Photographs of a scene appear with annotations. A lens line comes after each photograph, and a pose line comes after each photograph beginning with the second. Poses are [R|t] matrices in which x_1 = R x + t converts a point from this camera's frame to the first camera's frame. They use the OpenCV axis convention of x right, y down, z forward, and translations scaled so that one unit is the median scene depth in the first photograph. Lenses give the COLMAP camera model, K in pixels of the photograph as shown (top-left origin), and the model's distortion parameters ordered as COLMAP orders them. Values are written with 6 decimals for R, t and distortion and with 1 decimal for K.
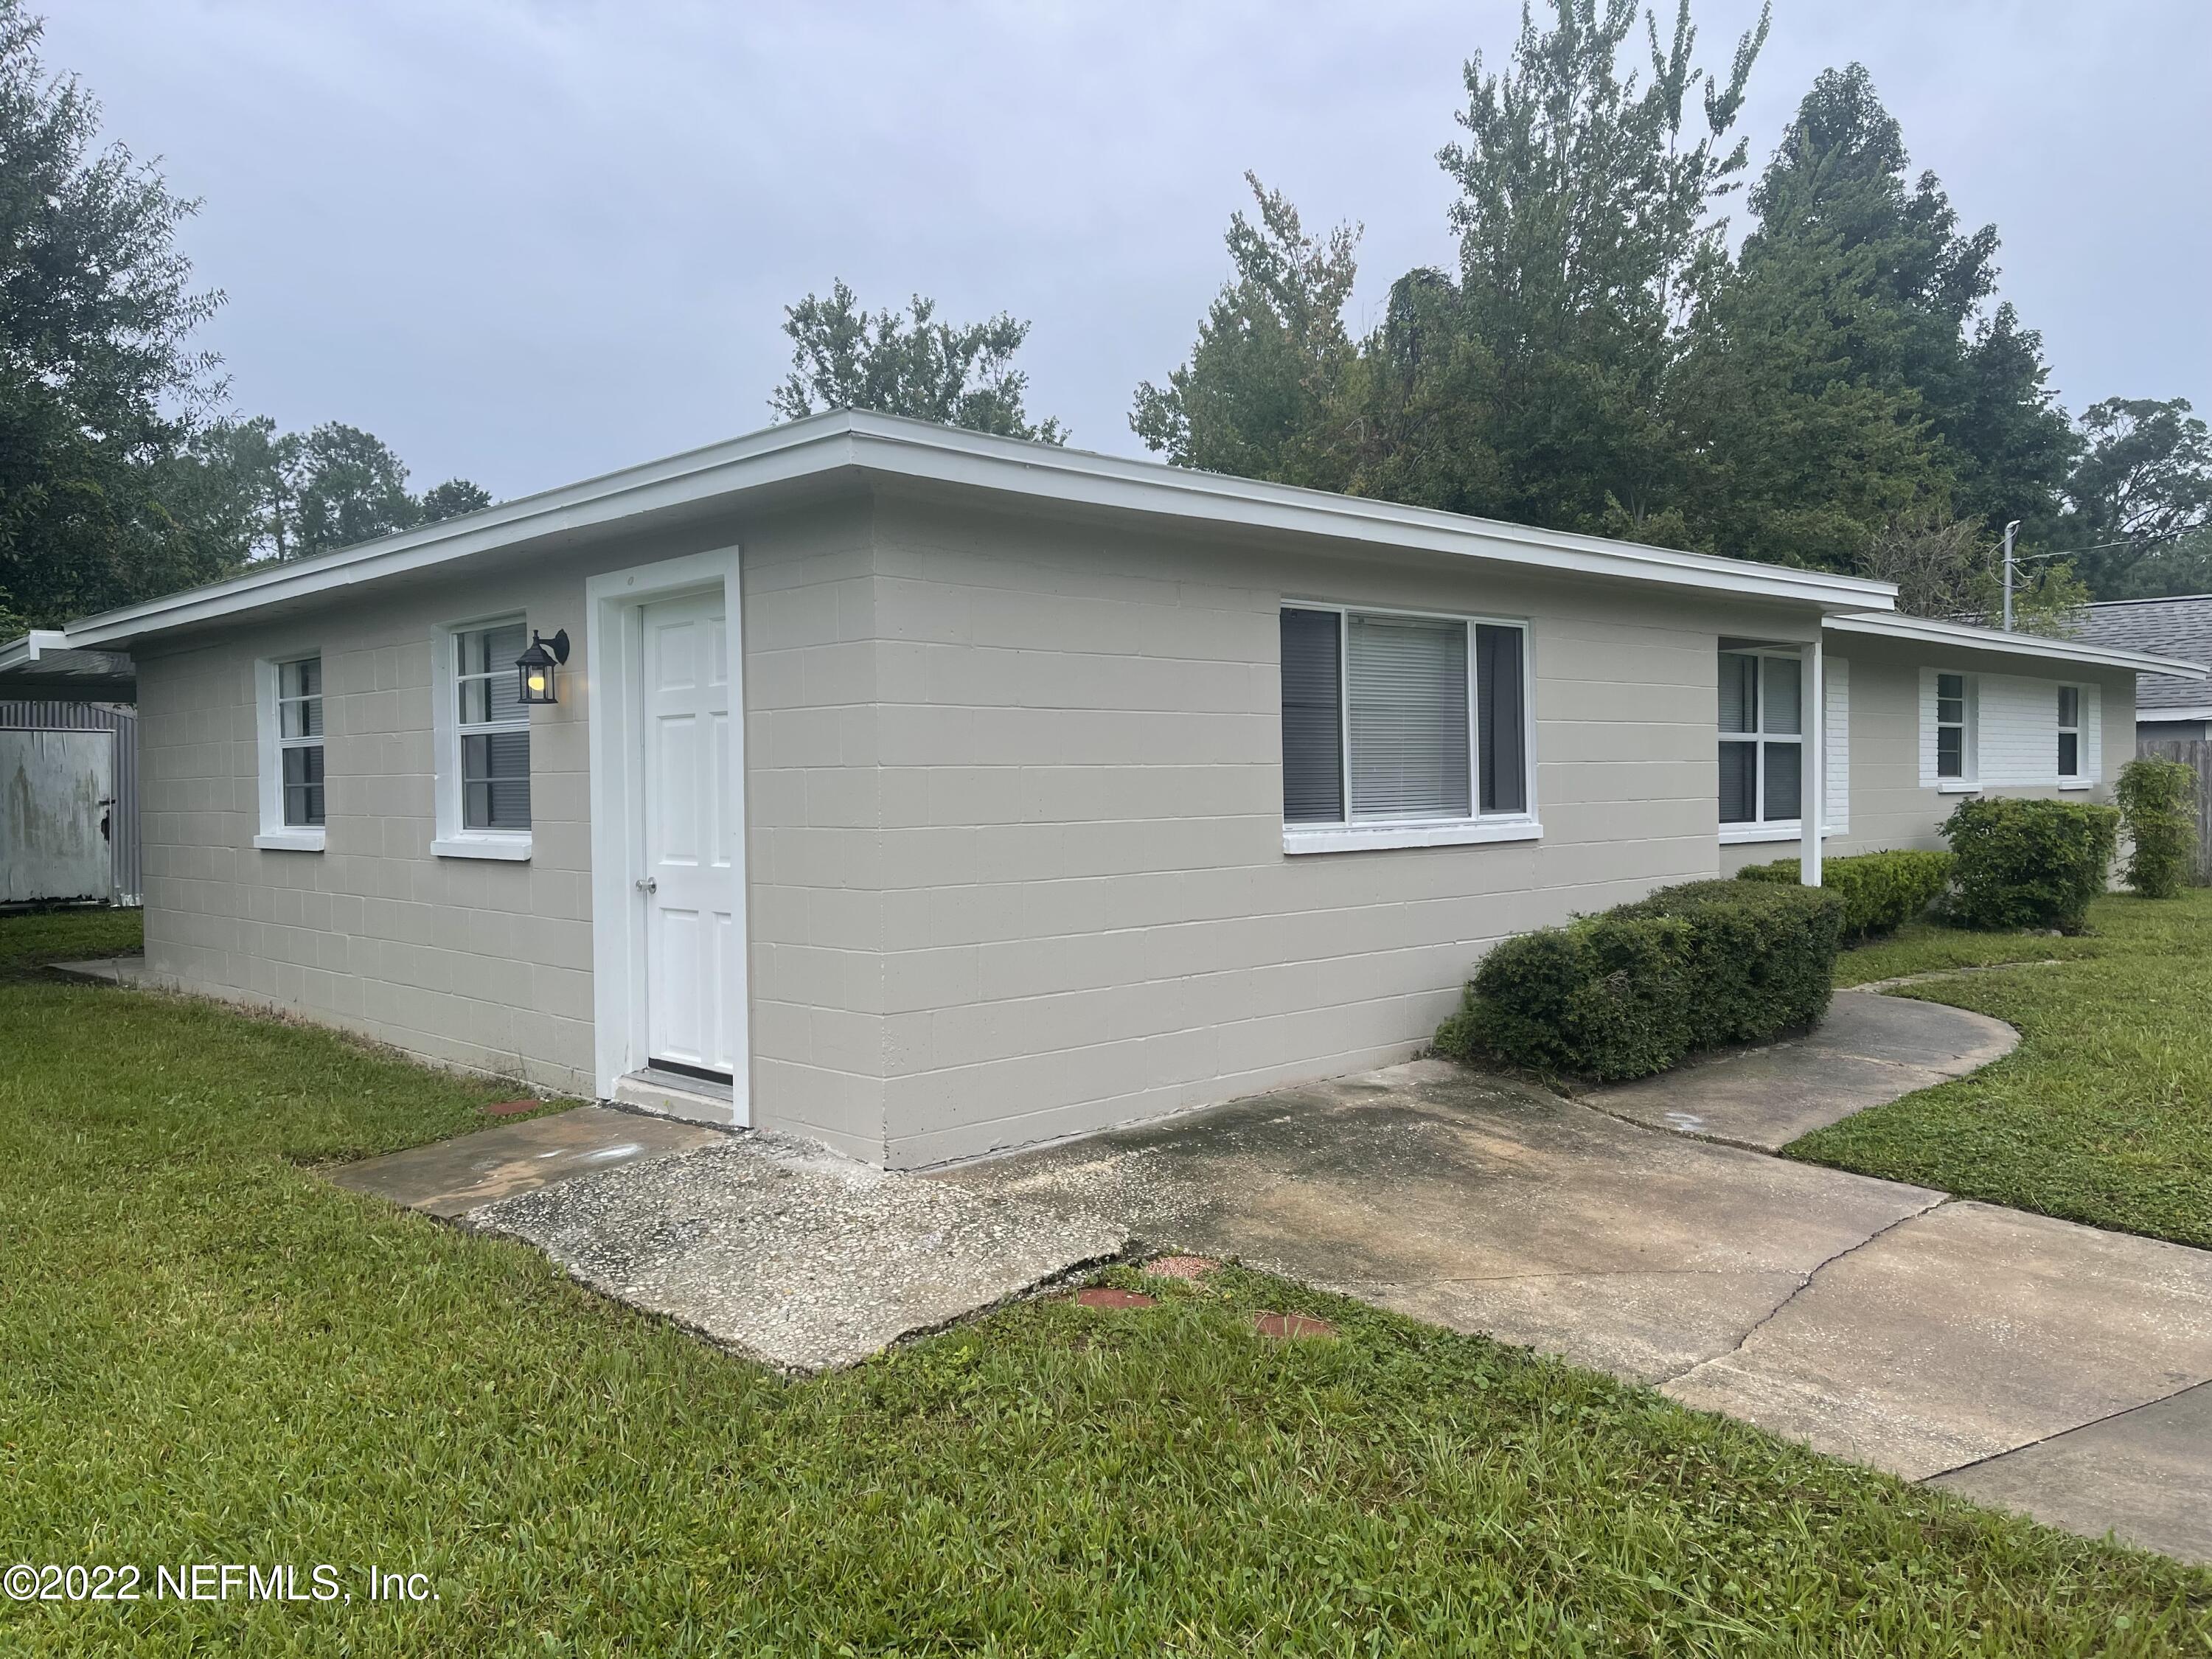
lens RADIAL K [[1677.0, 0, 1106.0], [0, 1677.0, 829.5], [0, 0, 1]] dist [0.043576, -0.006578]
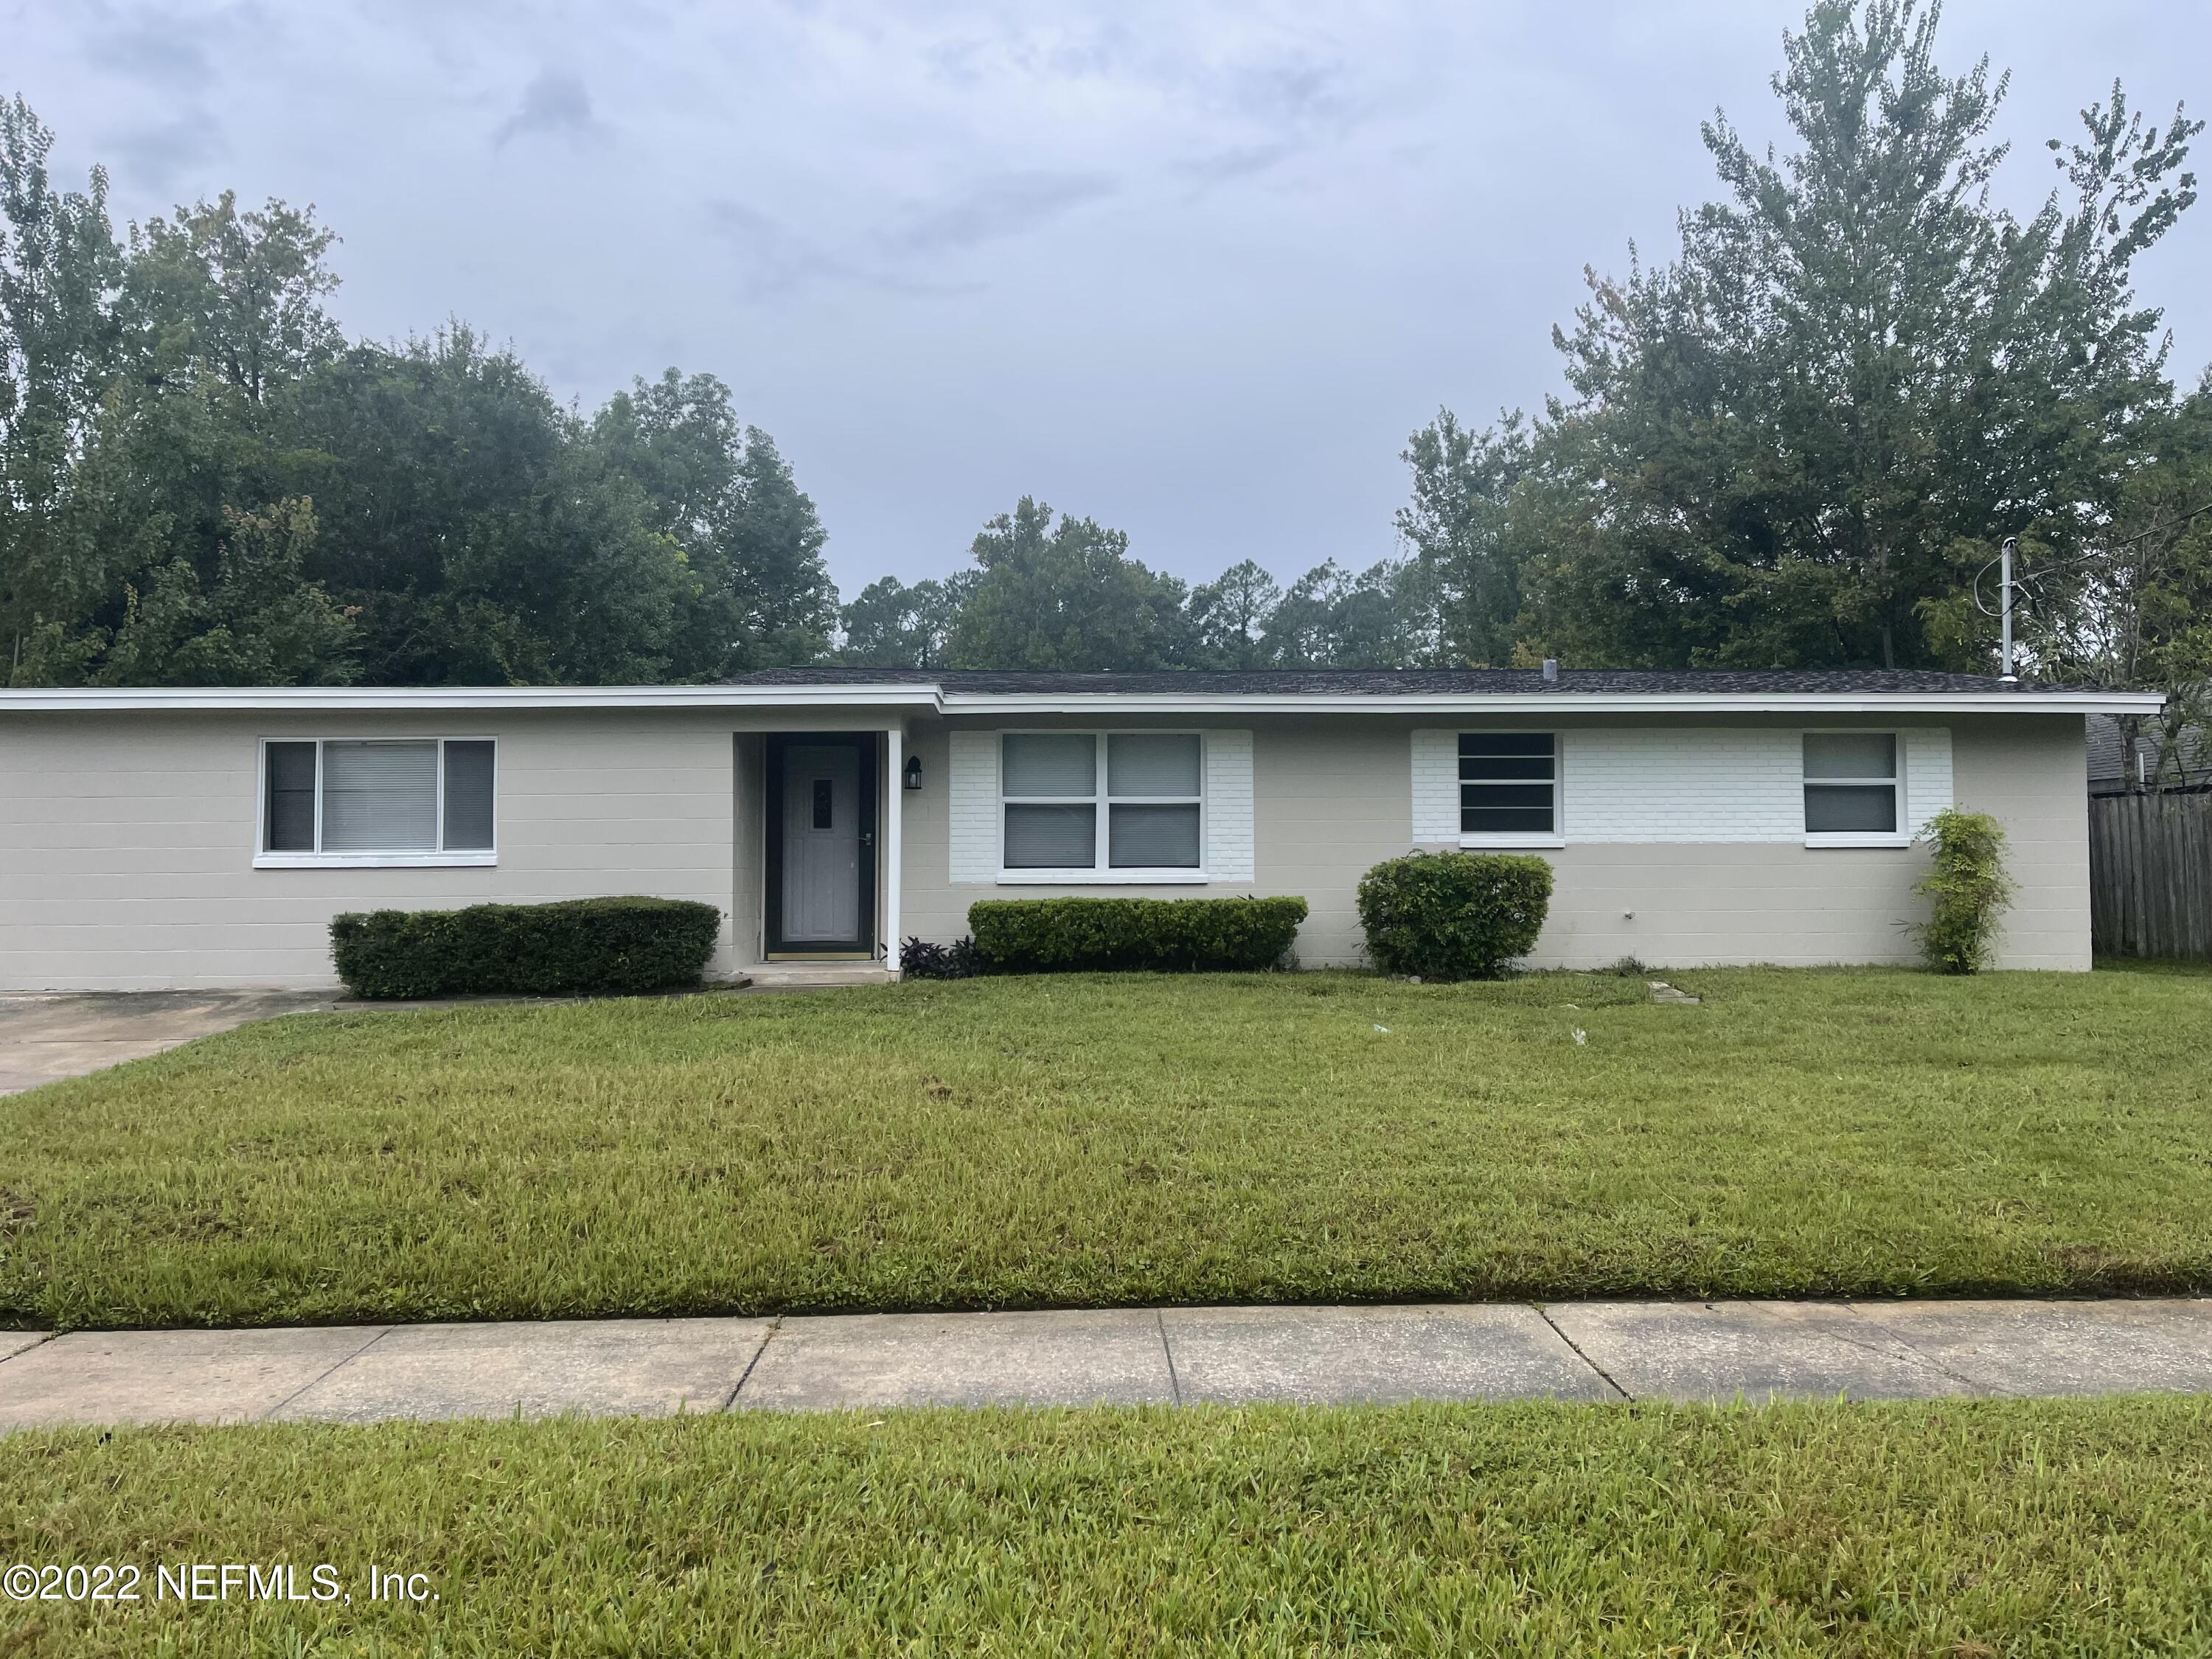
lens RADIAL K [[1677.0, 0, 1106.0], [0, 1677.0, 829.5], [0, 0, 1]] dist [0.043576, -0.006578]
pose [[0.739339, -0.012499, -0.673217, 1.862433], [-0.021701, 0.998866, -0.042378, 0.029174], [0.672983, 0.045941, 0.738230, 0.157218]]
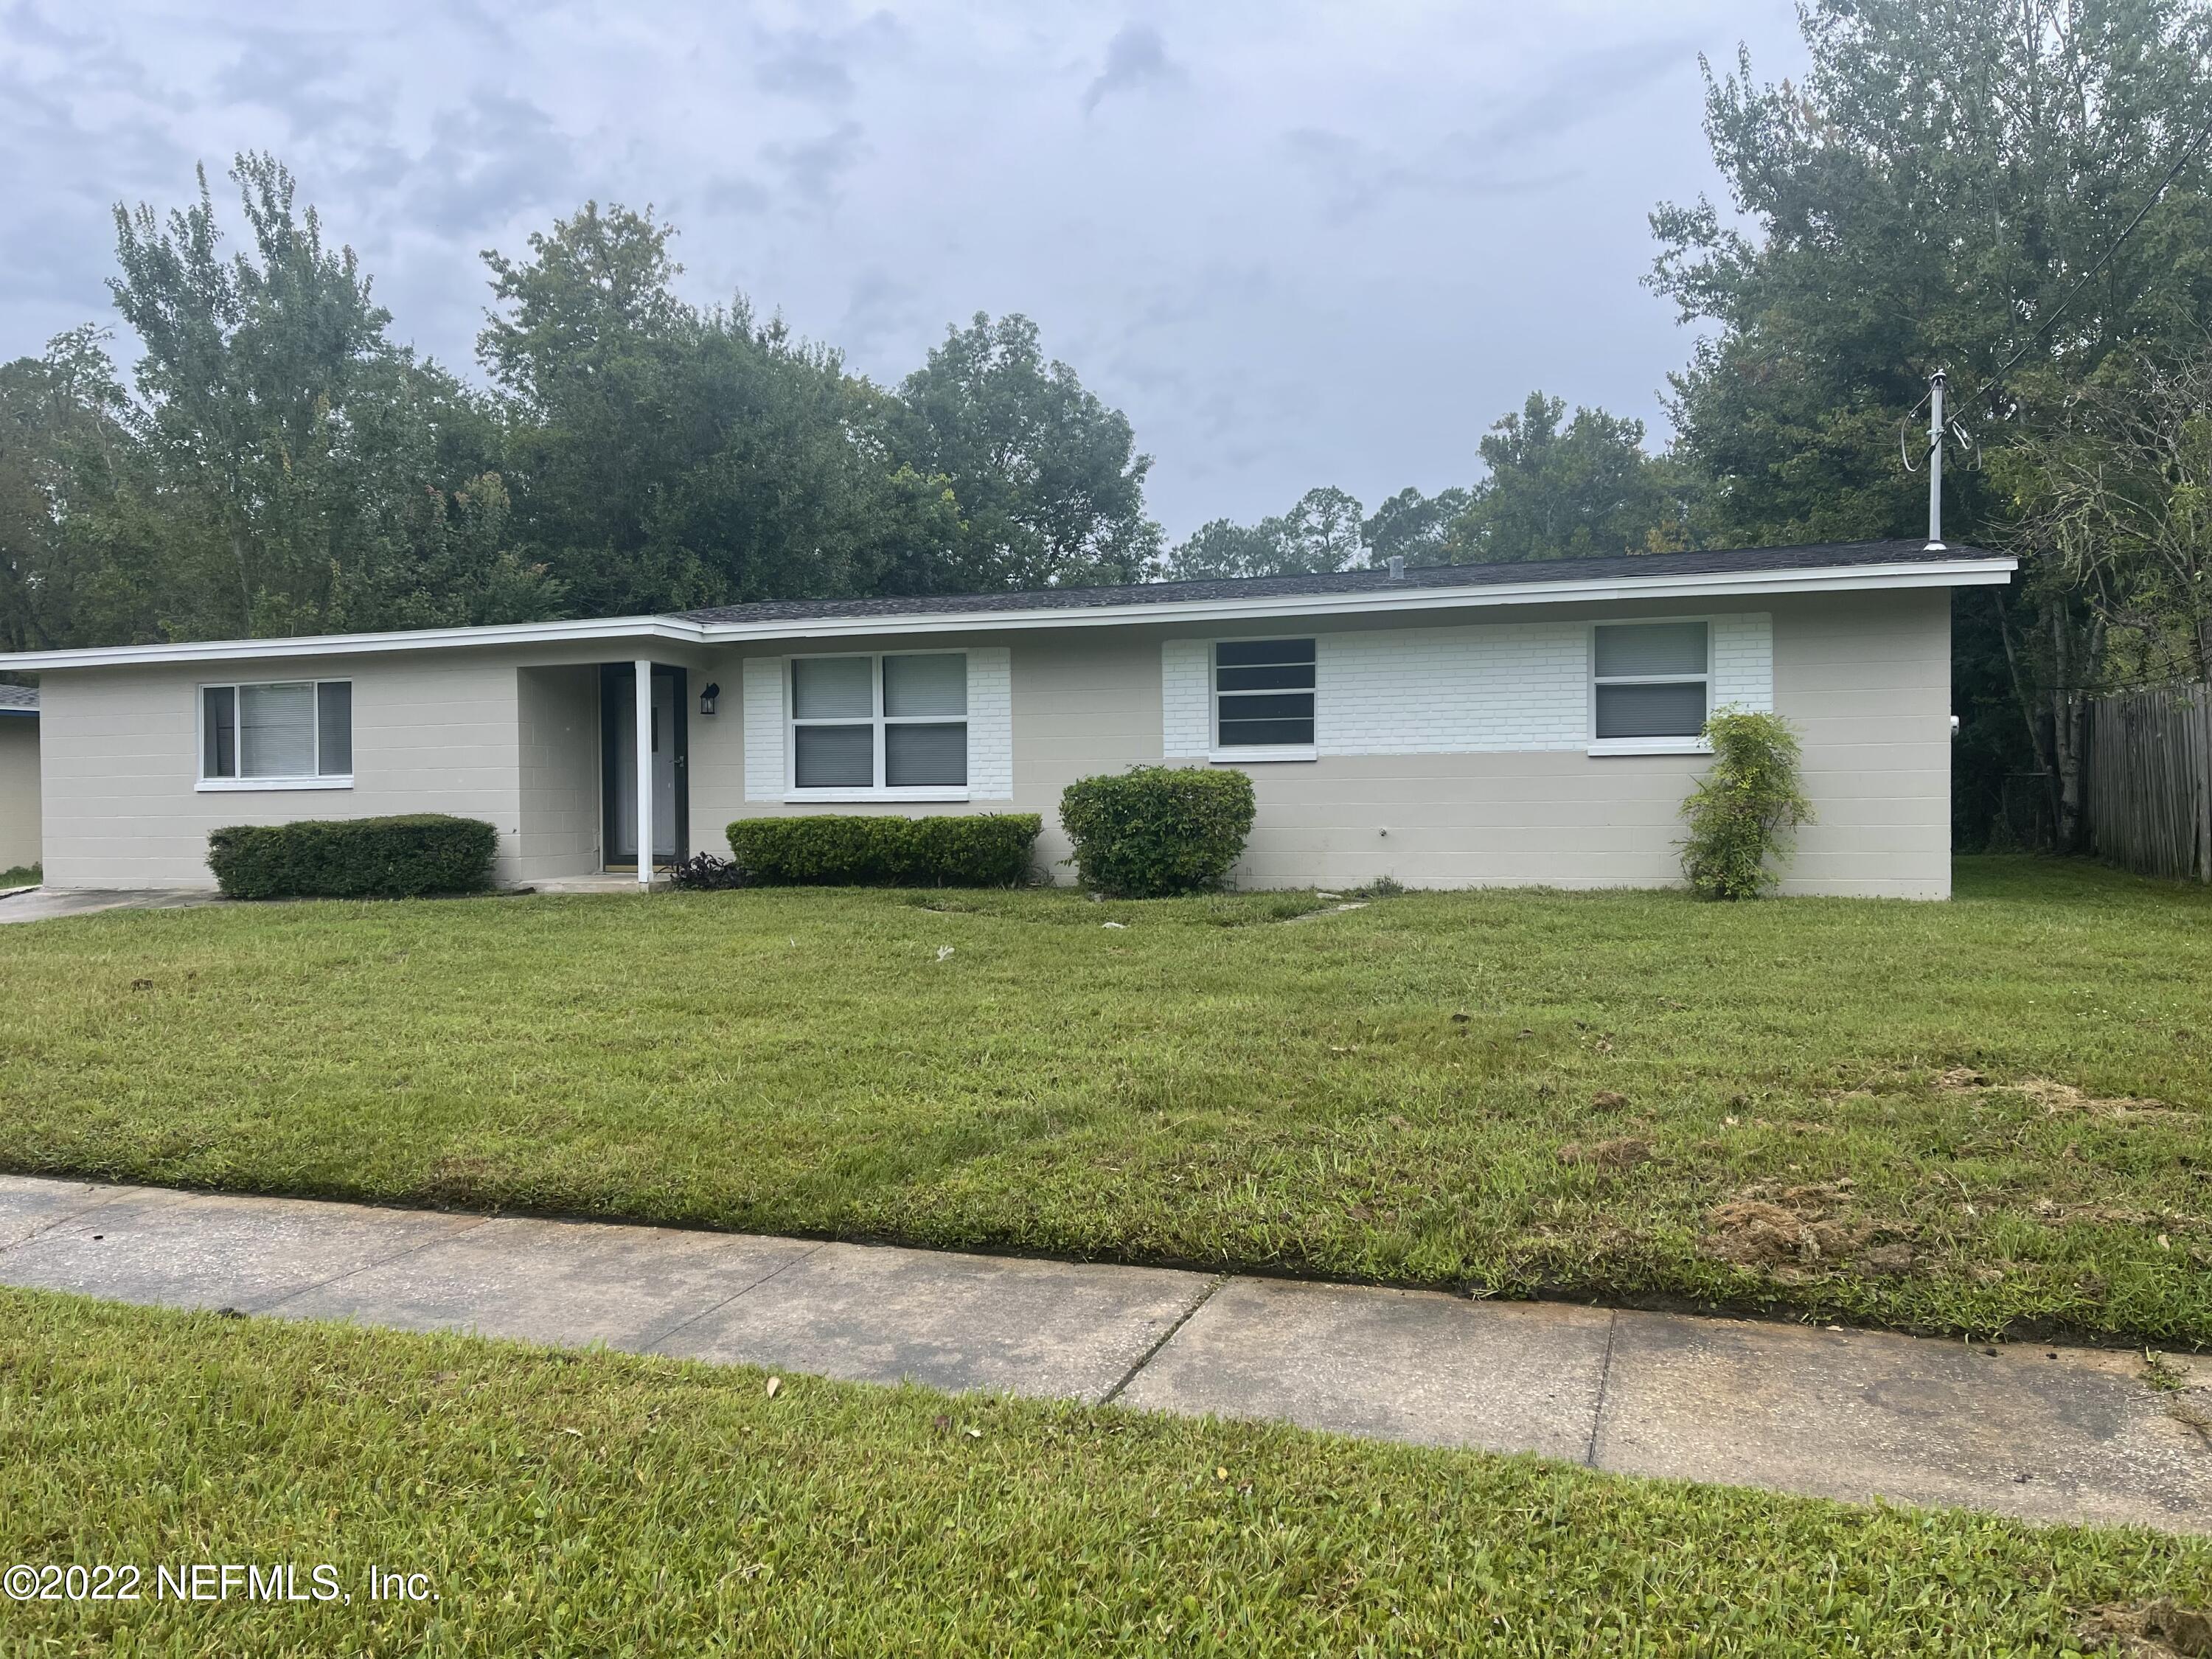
lens RADIAL K [[1659.1, 0, 1103.5], [0, 1659.1, 858.0], [0, 0, 1]] dist [0.056911, -0.001088]
pose [[0.441961, 0.037434, -0.896253, 2.445873], [-0.018653, 0.999296, 0.032539, 0.008235], [0.896840, 0.002337, 0.442349, 0.919499]]
